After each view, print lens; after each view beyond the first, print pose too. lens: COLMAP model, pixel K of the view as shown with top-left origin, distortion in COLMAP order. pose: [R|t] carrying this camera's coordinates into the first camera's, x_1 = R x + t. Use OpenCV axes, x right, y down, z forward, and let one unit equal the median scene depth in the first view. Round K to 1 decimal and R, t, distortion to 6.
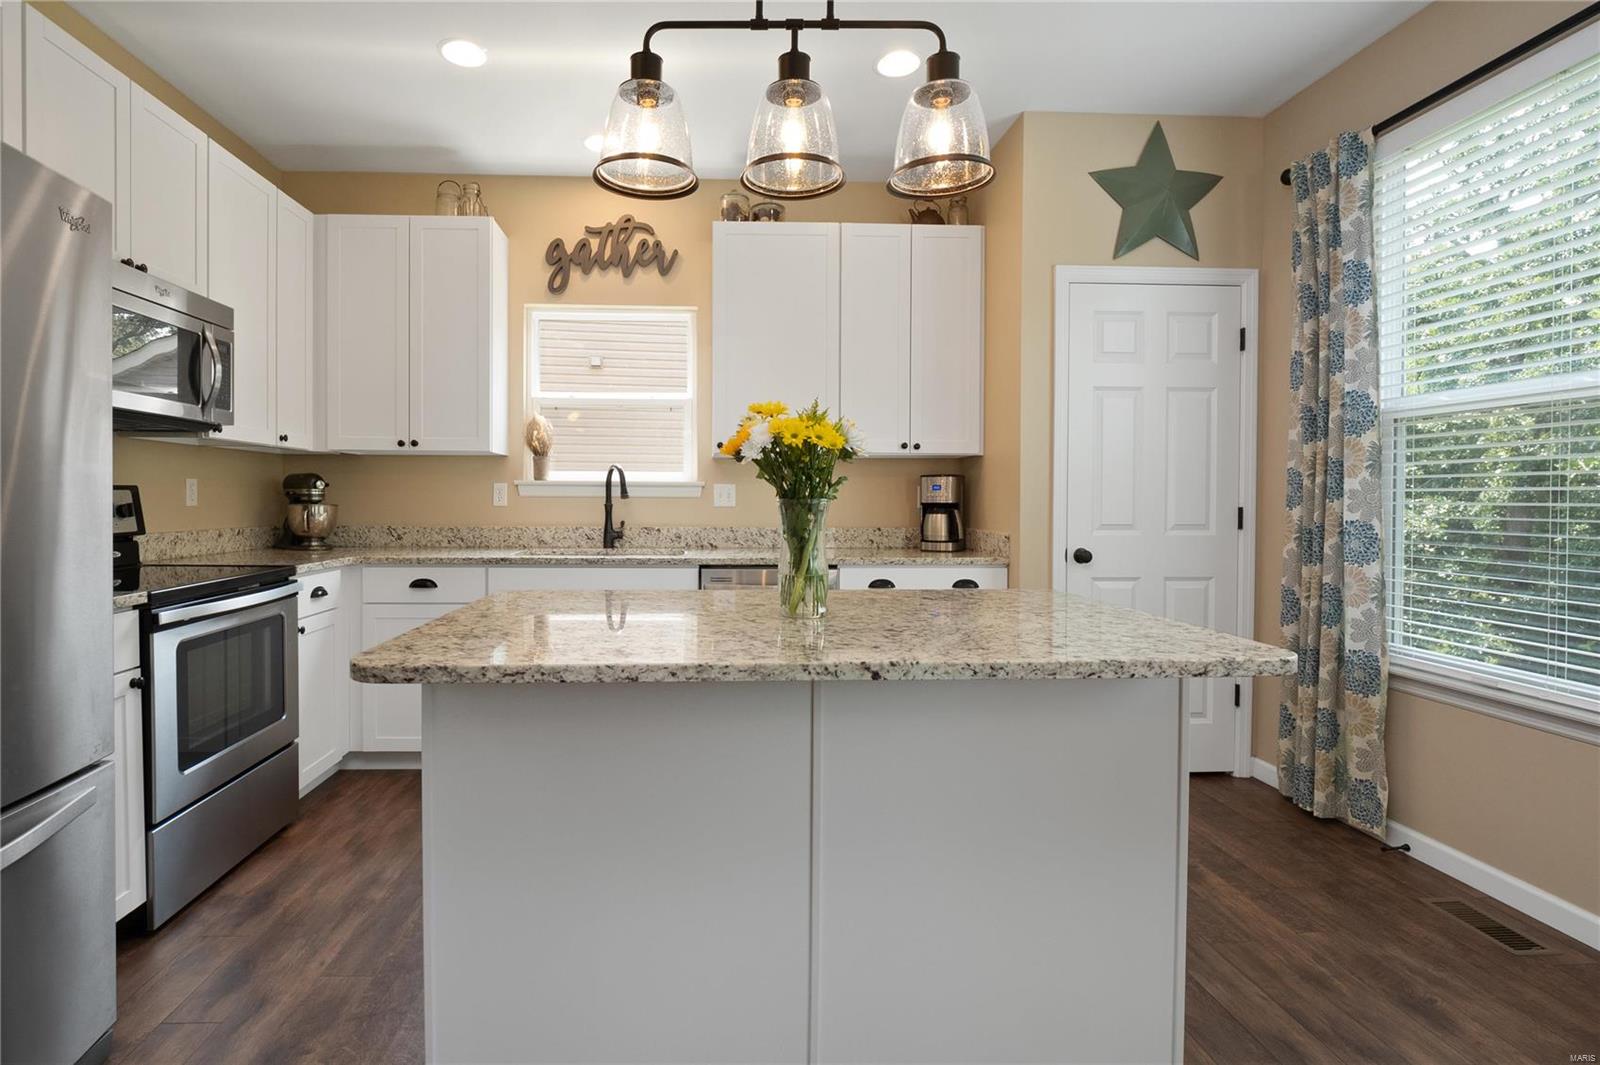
lens RADIAL K [[806.0, 0, 802.6], [0, 806.0, 521.2], [0, 0, 1]] dist [-0.022677, -0.000181]
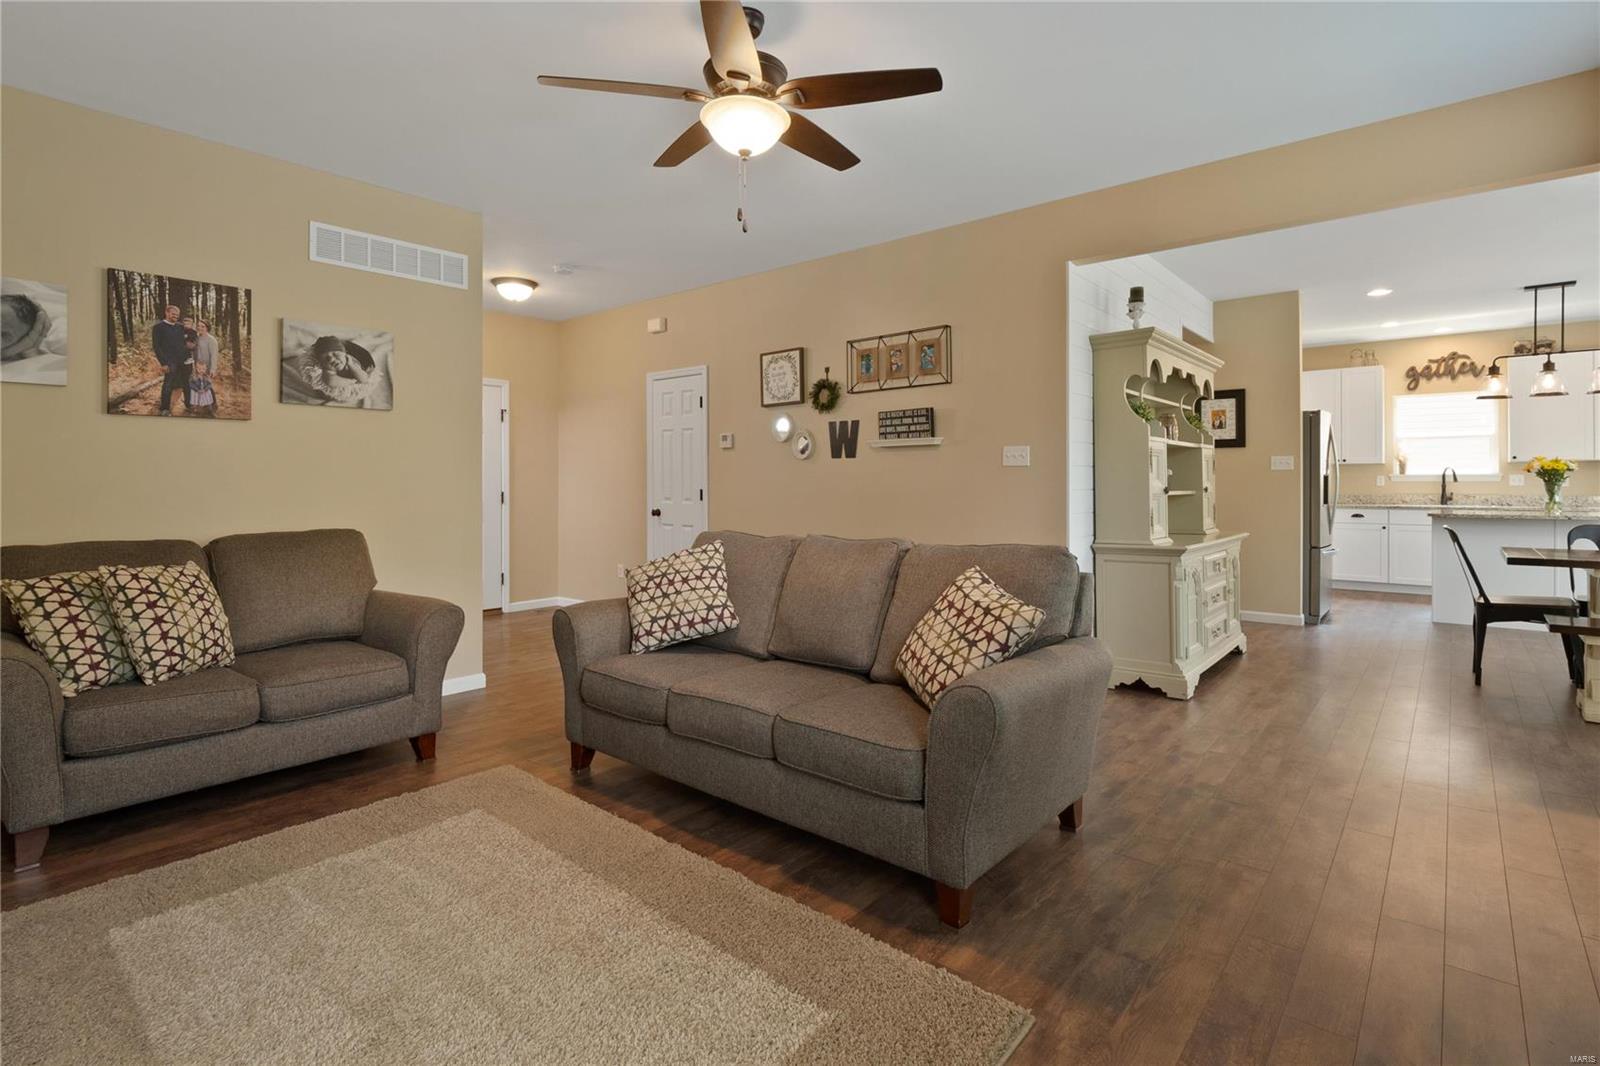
lens RADIAL K [[762.2, 0, 771.0], [0, 762.2, 486.2], [0, 0, 1]] dist [-0.010187, -0.000291]
pose [[0.656058, -0.005057, -0.754693, 0.123300], [-0.012199, 0.999776, -0.017304, 0.045799], [0.754612, 0.020559, 0.655849, -1.919793]]
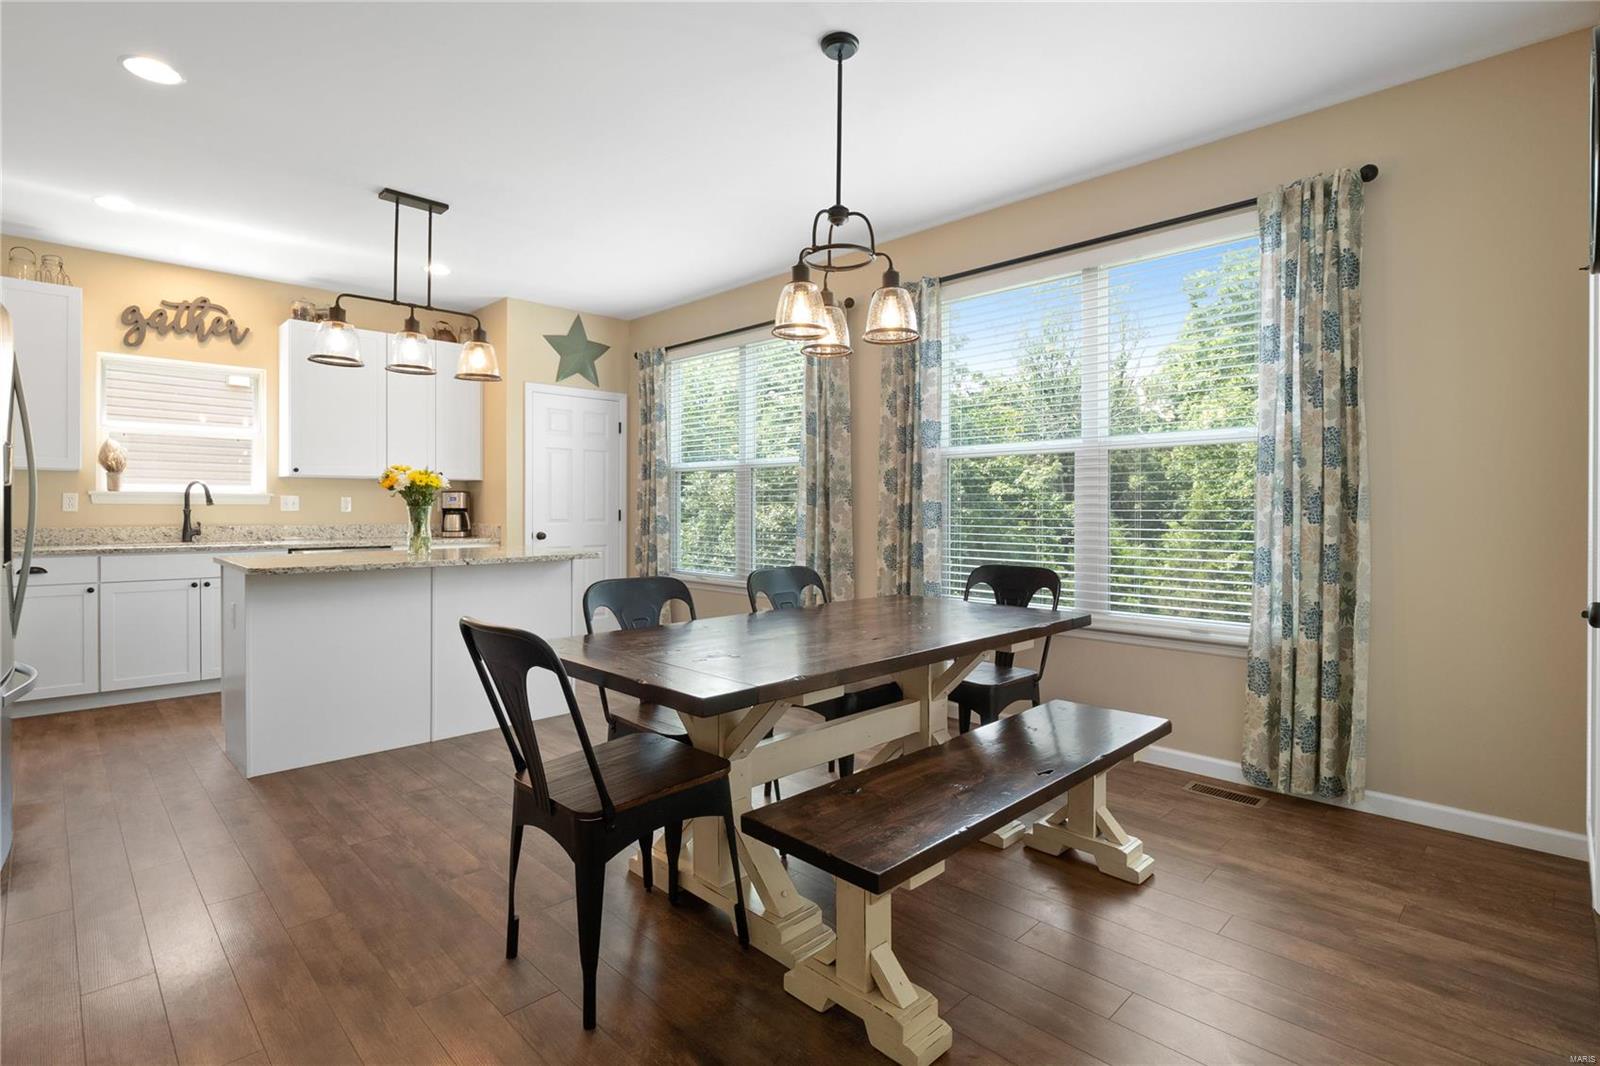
lens RADIAL K [[762.2, 0, 832.8], [0, 762.2, 510.6], [0, 0, 1]] dist [-0.010187, -0.000291]
pose [[0.772358, -0.003637, 0.635176, -0.231432], [0.016450, 0.999763, -0.014277, 0.018390], [-0.634974, 0.021476, 0.772235, -0.733023]]
